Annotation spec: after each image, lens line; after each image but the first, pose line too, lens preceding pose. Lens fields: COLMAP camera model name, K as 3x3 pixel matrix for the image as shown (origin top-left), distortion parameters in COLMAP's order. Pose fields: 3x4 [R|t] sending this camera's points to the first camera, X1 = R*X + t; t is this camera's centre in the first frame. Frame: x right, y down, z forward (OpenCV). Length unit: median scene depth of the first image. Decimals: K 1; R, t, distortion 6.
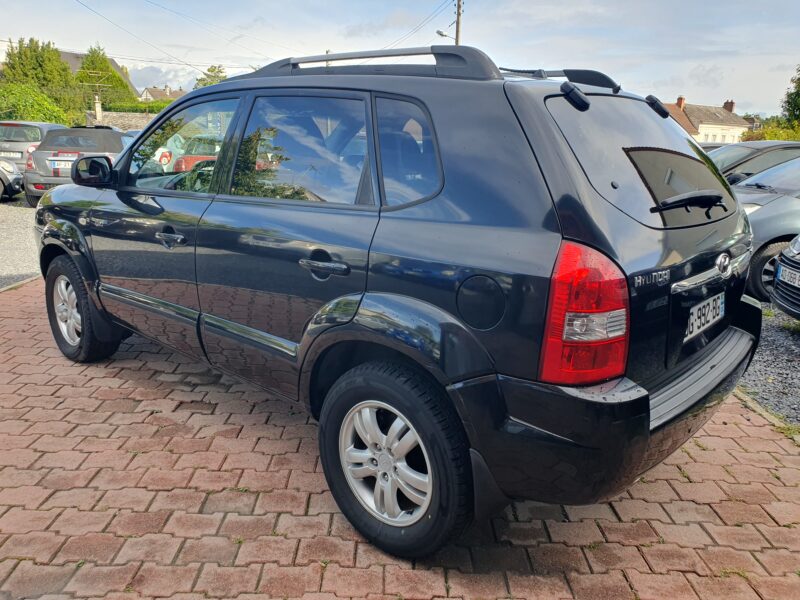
lens RADIAL K [[619.4, 0, 396.1], [0, 619.4, 299.9], [0, 0, 1]] dist [0.024331, -0.010618]
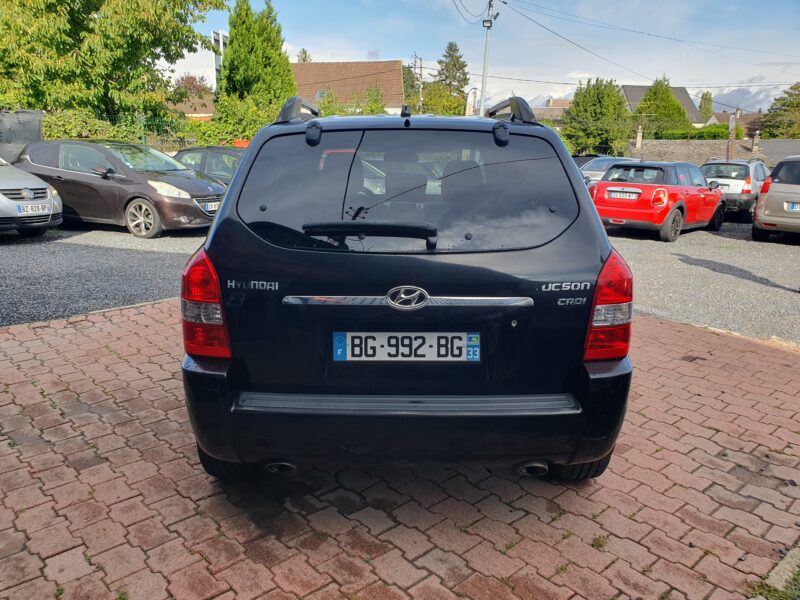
lens RADIAL K [[619.4, 0, 396.1], [0, 619.4, 299.9], [0, 0, 1]] dist [0.024331, -0.010618]
pose [[0.666415, 0.149608, -0.730417, 0.055040], [-0.178682, 0.983159, 0.038351, -0.003806], [0.723854, 0.104955, 0.681924, 0.014349]]
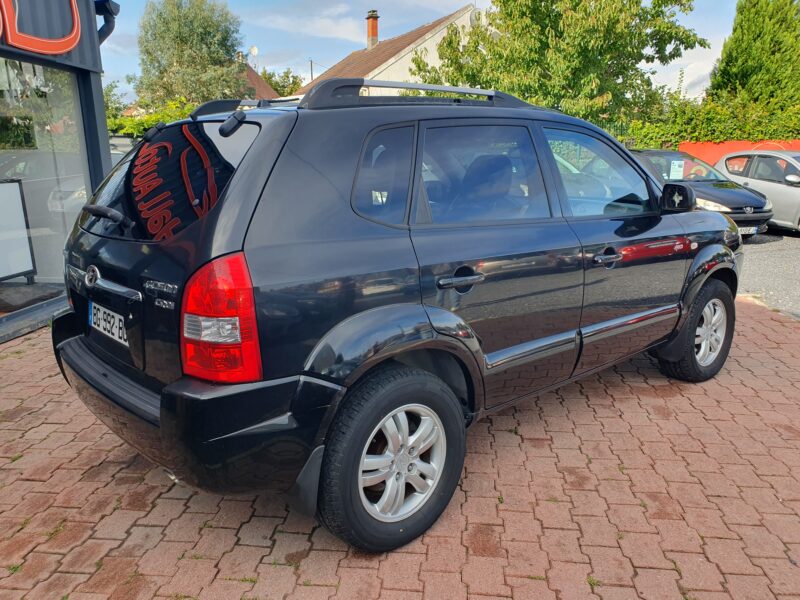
lens RADIAL K [[624.2, 0, 400.2], [0, 624.2, 310.8], [0, 0, 1]] dist [0.021453, -0.004791]
pose [[-0.104192, 0.206614, -0.972859, 0.069091], [-0.247826, 0.941934, 0.226589, -0.016891], [0.963186, 0.264708, -0.046938, 0.070809]]
